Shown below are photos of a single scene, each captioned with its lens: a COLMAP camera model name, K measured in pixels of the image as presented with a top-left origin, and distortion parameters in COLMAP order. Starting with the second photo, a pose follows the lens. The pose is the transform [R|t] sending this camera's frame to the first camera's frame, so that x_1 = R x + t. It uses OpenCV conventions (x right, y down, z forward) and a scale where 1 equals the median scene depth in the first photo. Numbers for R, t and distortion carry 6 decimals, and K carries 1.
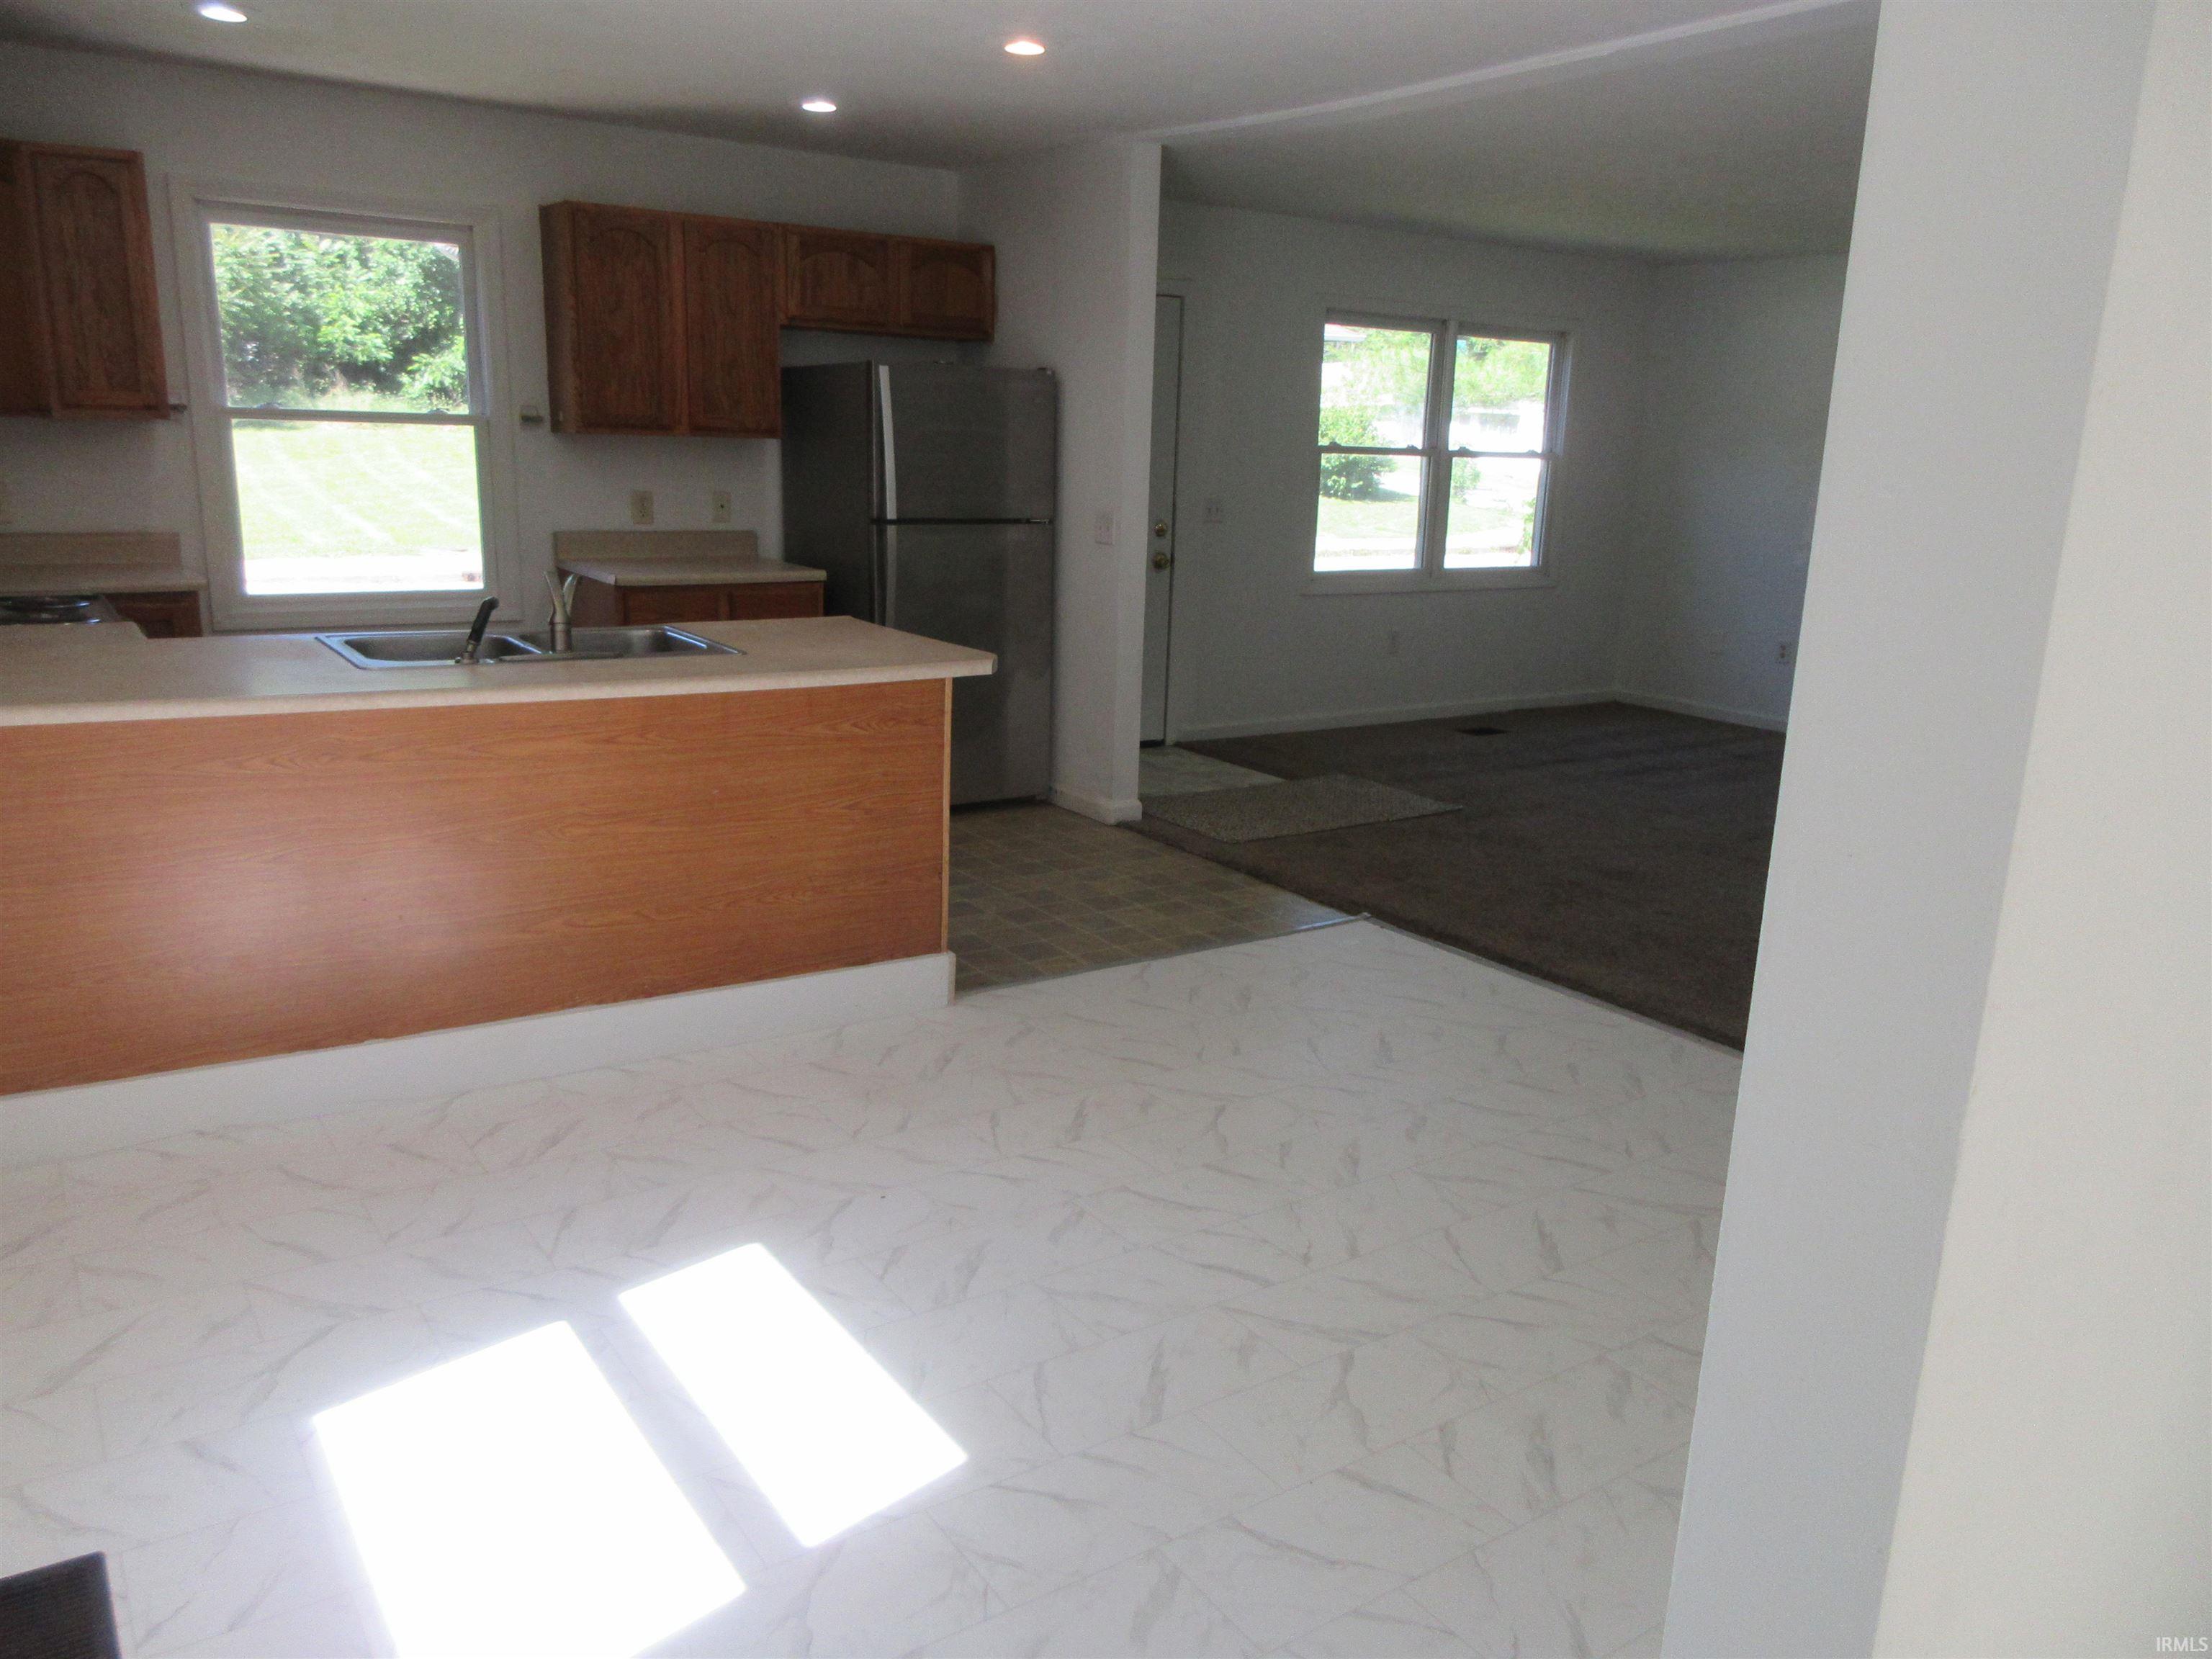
lens RADIAL K [[1658.7, 0, 1121.6], [0, 1658.7, 827.0], [0, 0, 1]] dist [0.017023, -0.013389]
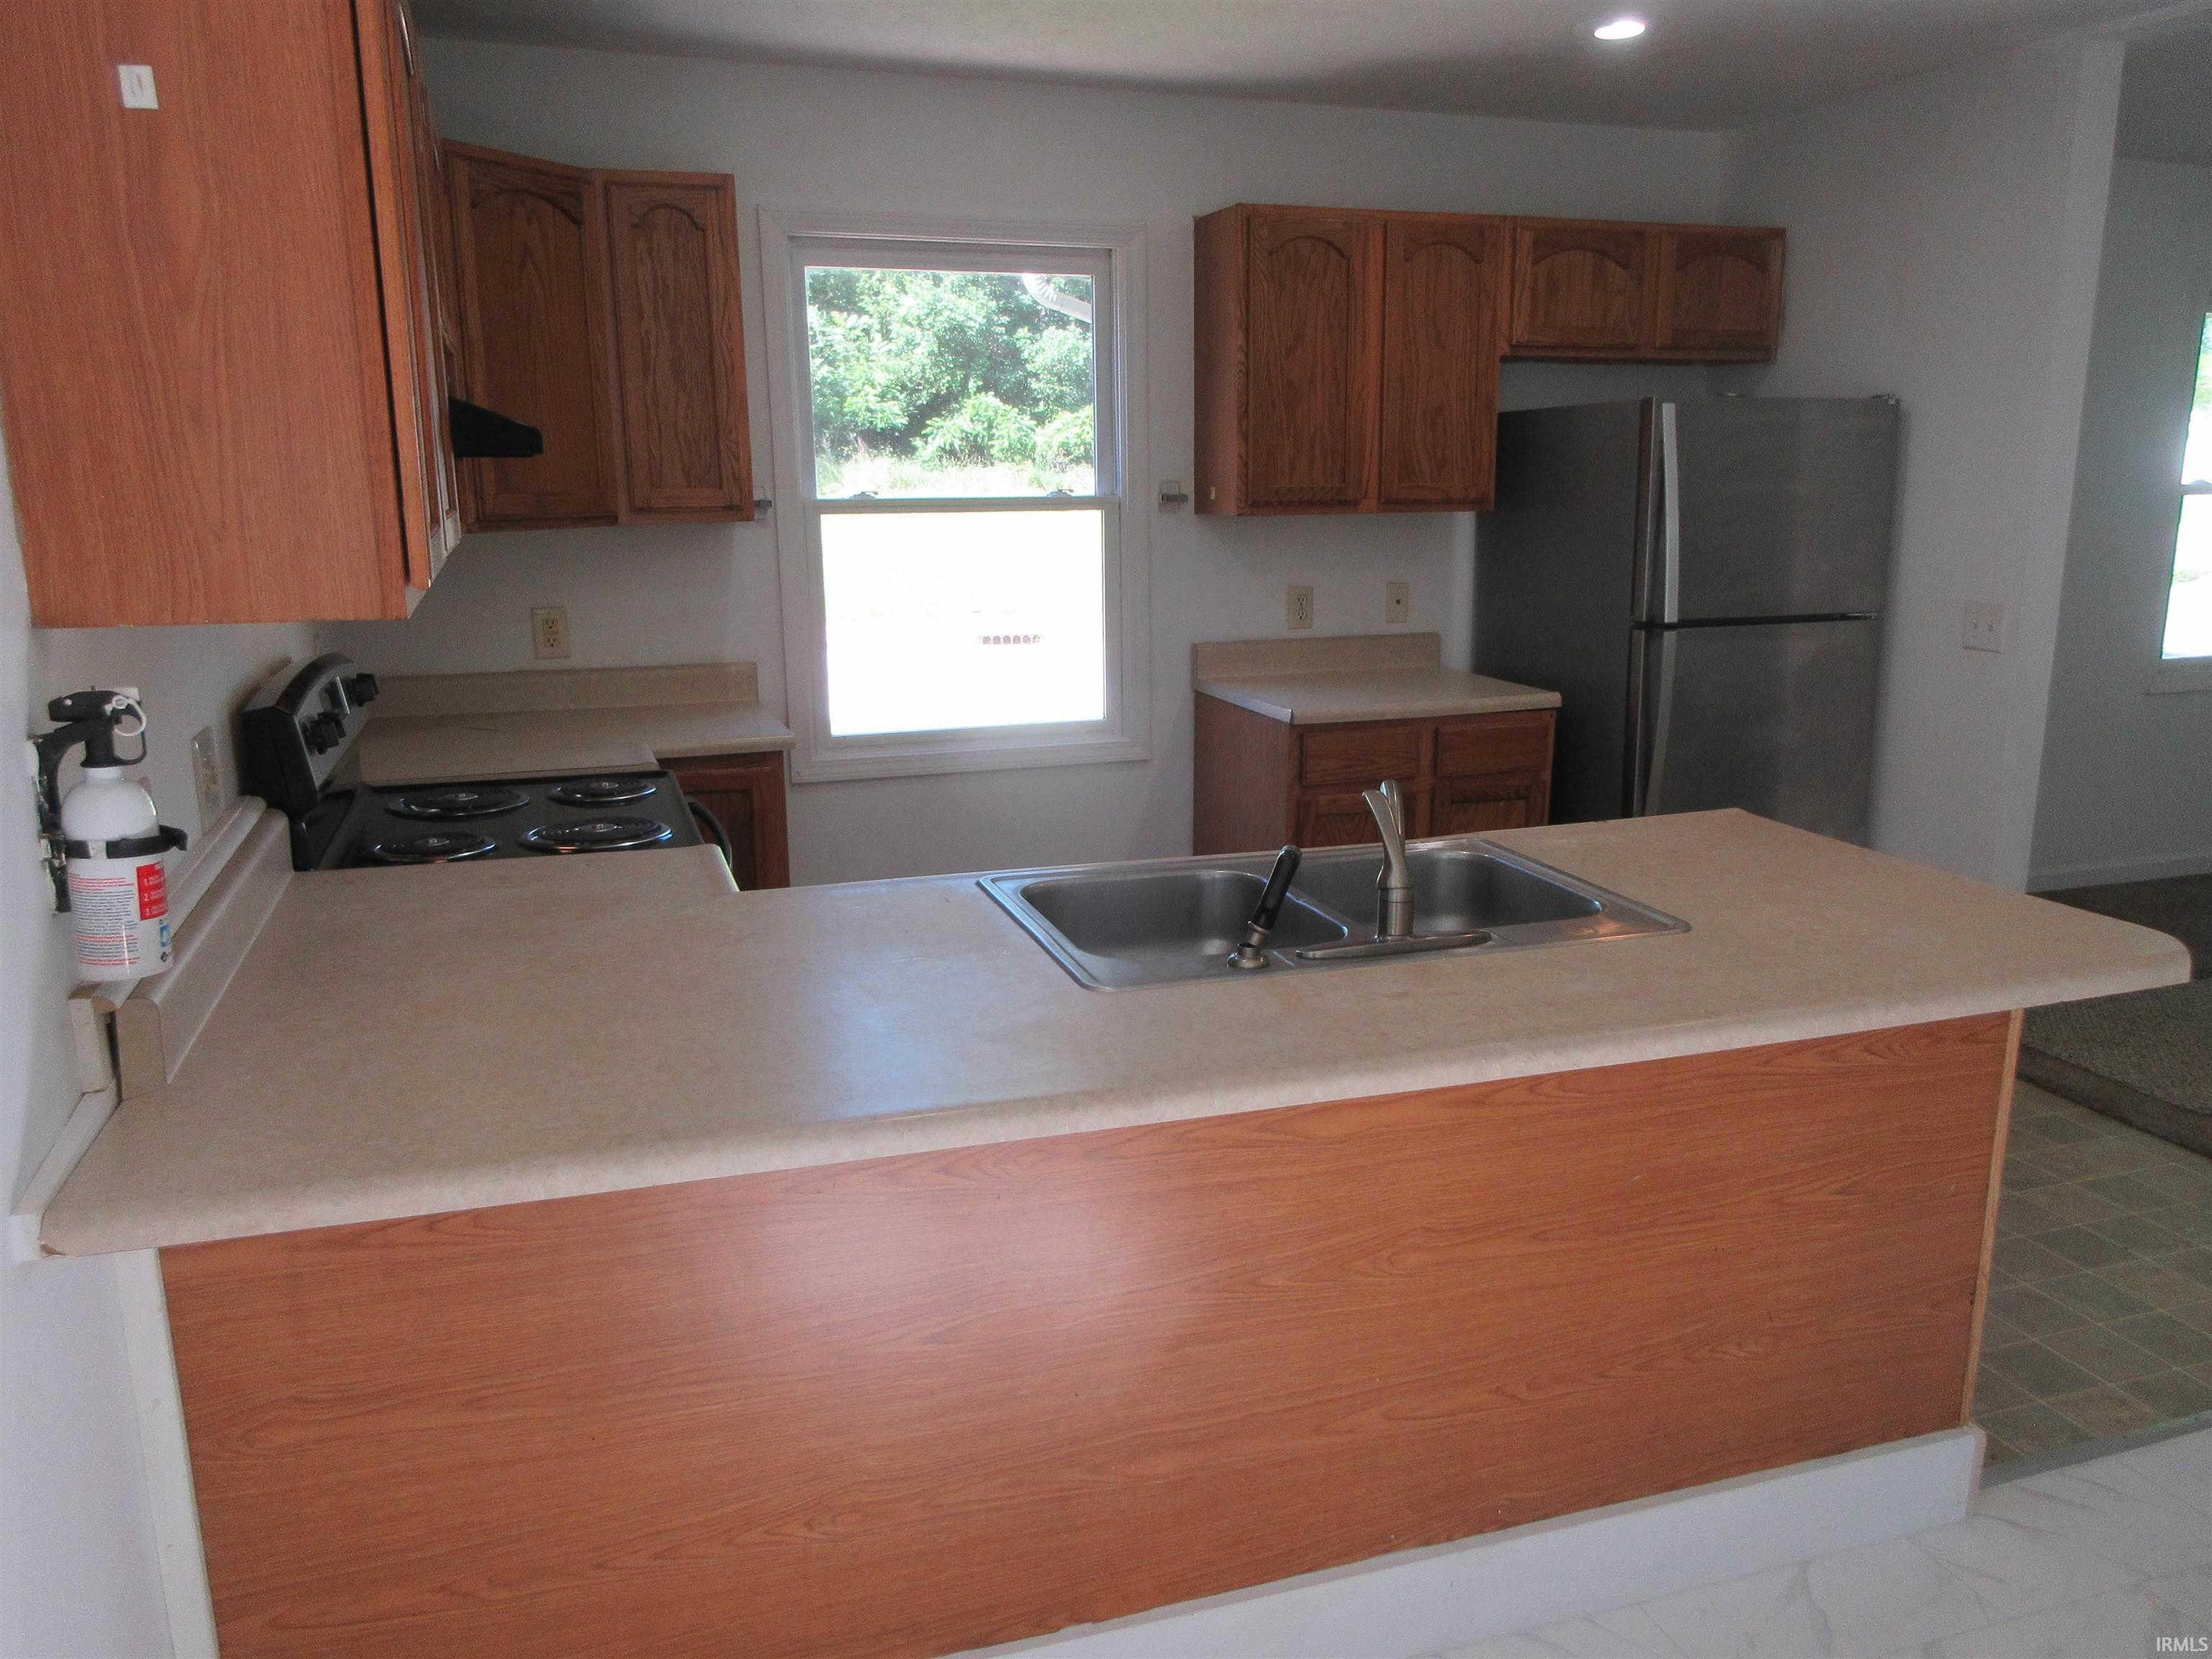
lens RADIAL K [[1658.7, 0, 1114.7], [0, 1658.7, 838.7], [0, 0, 1]] dist [0.017023, -0.013389]
pose [[0.961552, 0.022207, -0.273724, -0.170082], [-0.026744, 0.999560, -0.012856, -0.079583], [0.273318, 0.019682, 0.961722, 0.267108]]
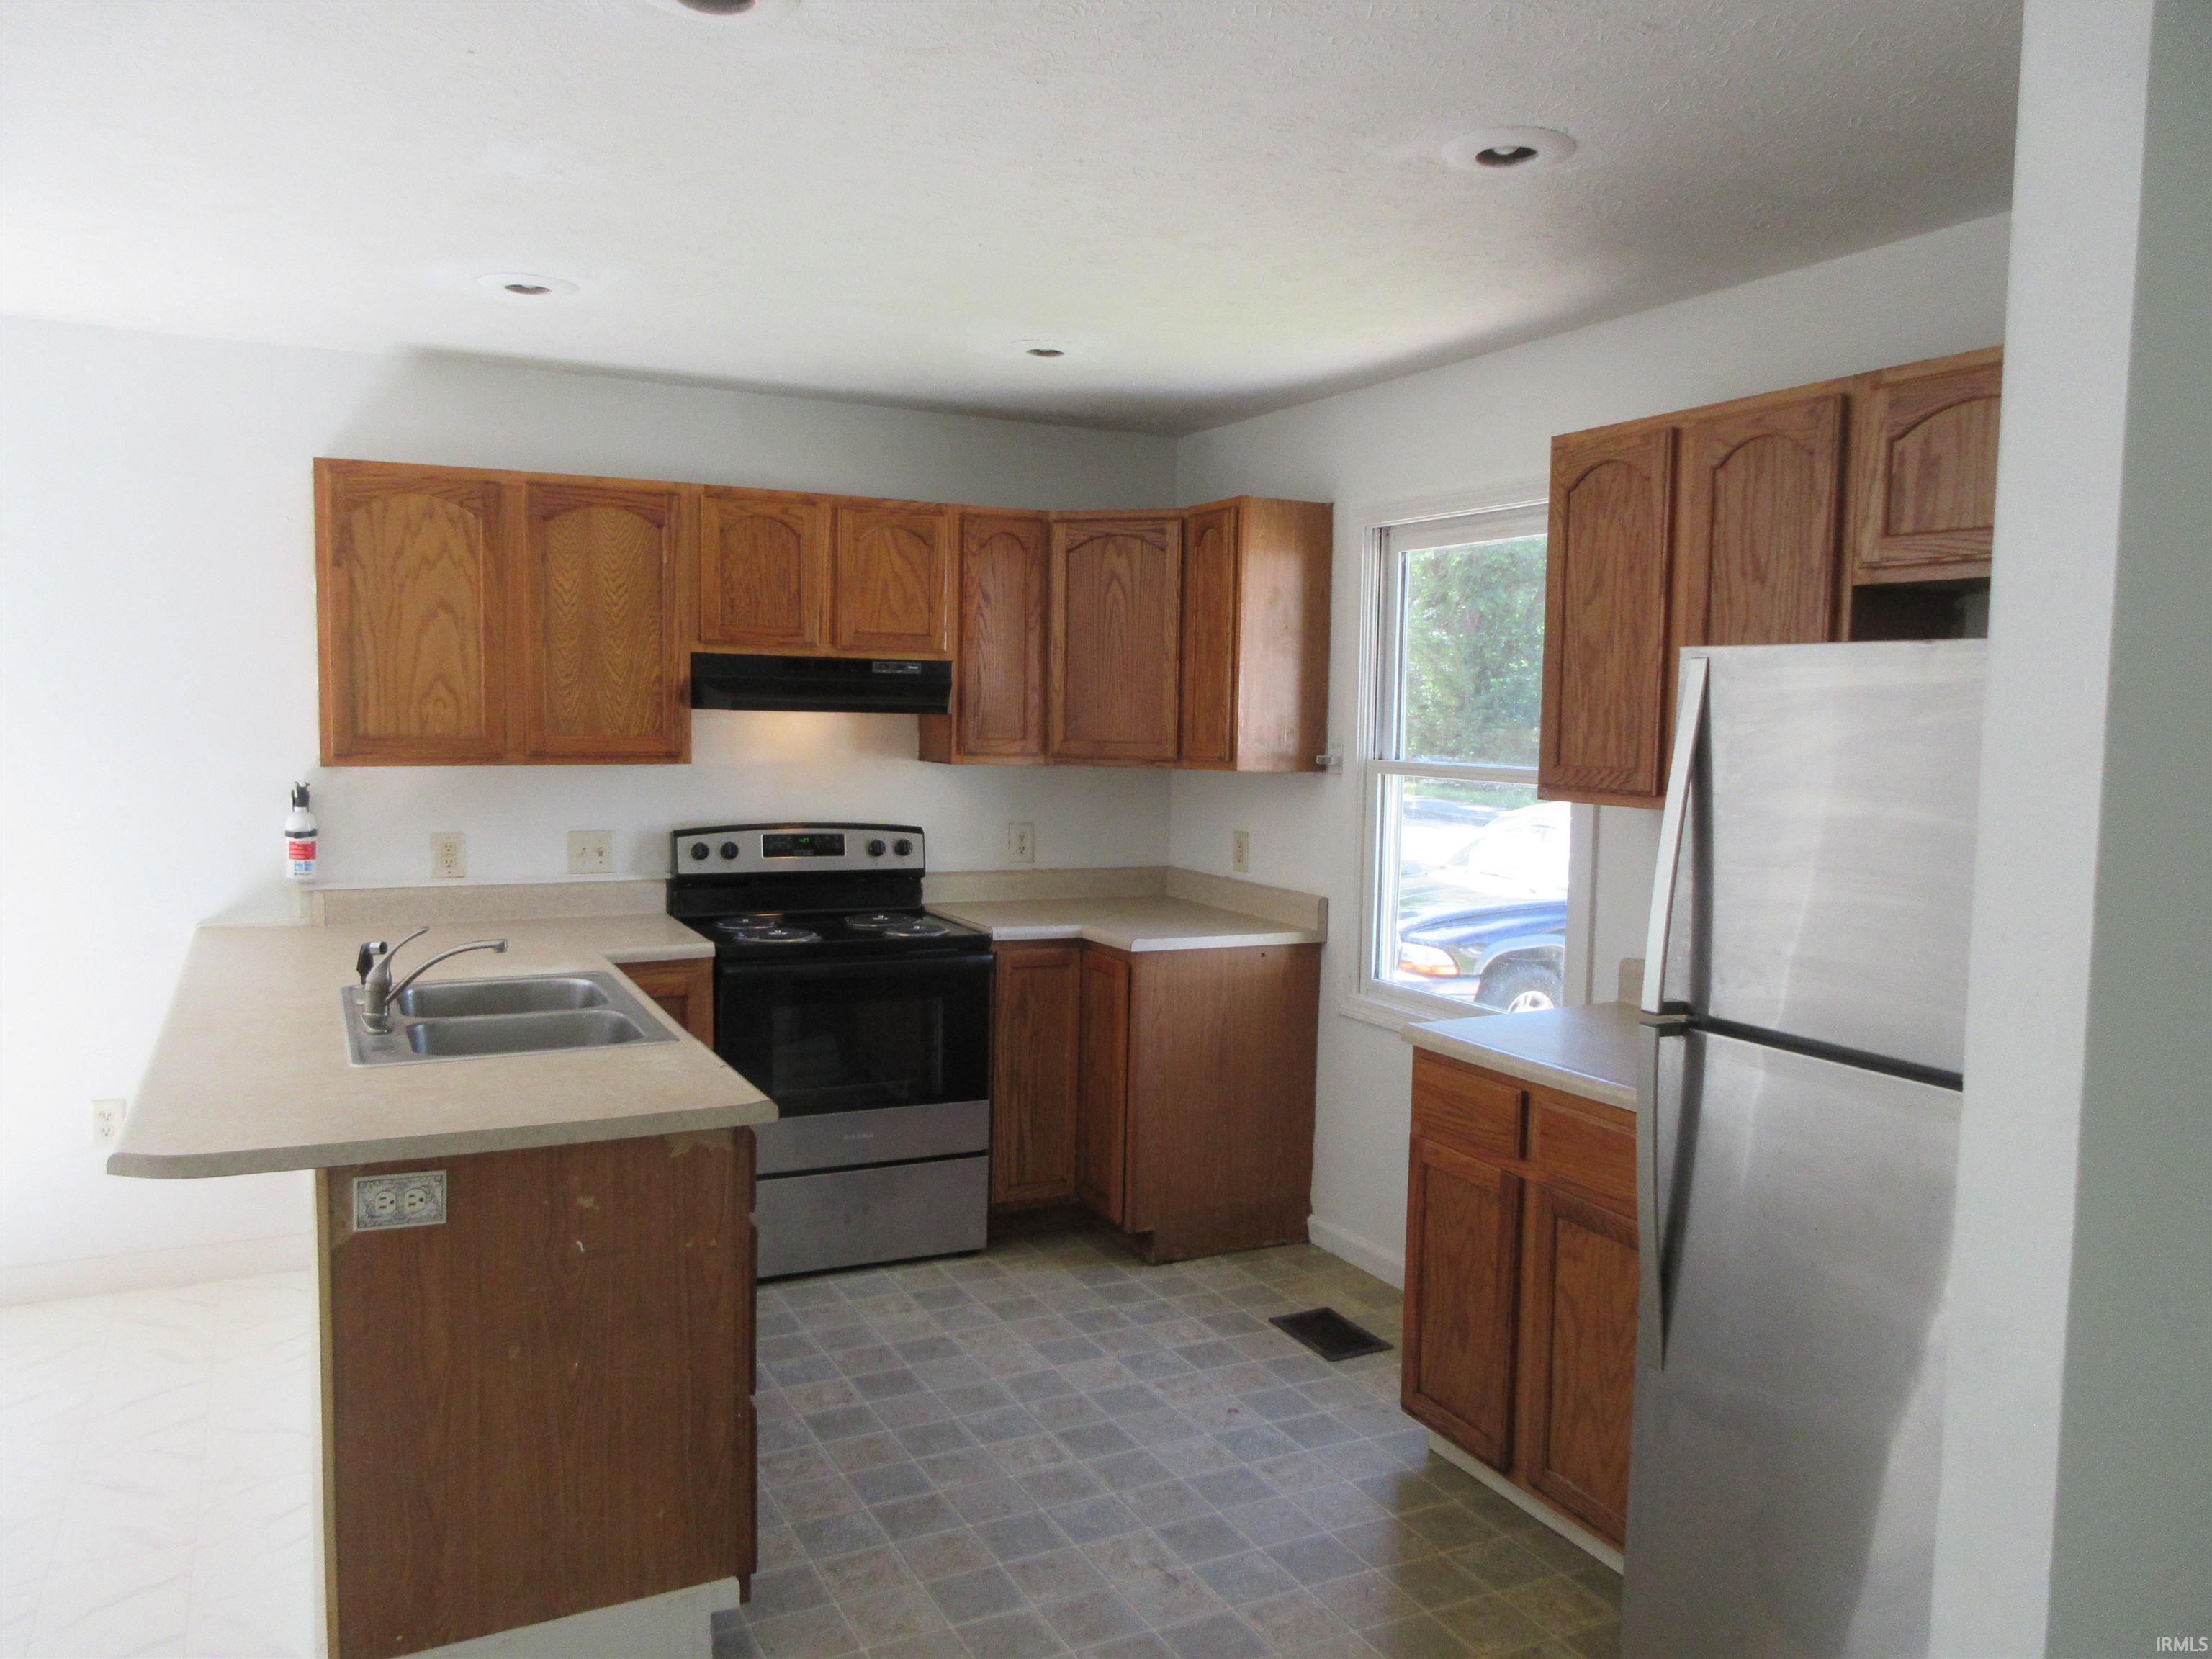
lens RADIAL K [[1658.7, 0, 1110.8], [0, 1658.7, 822.6], [0, 0, 1]] dist [0.017023, -0.013389]
pose [[-0.140964, 0.037654, -0.989298, 0.293498], [-0.246706, 0.966417, 0.071936, -0.229204], [0.958783, 0.254206, -0.126941, 0.909309]]
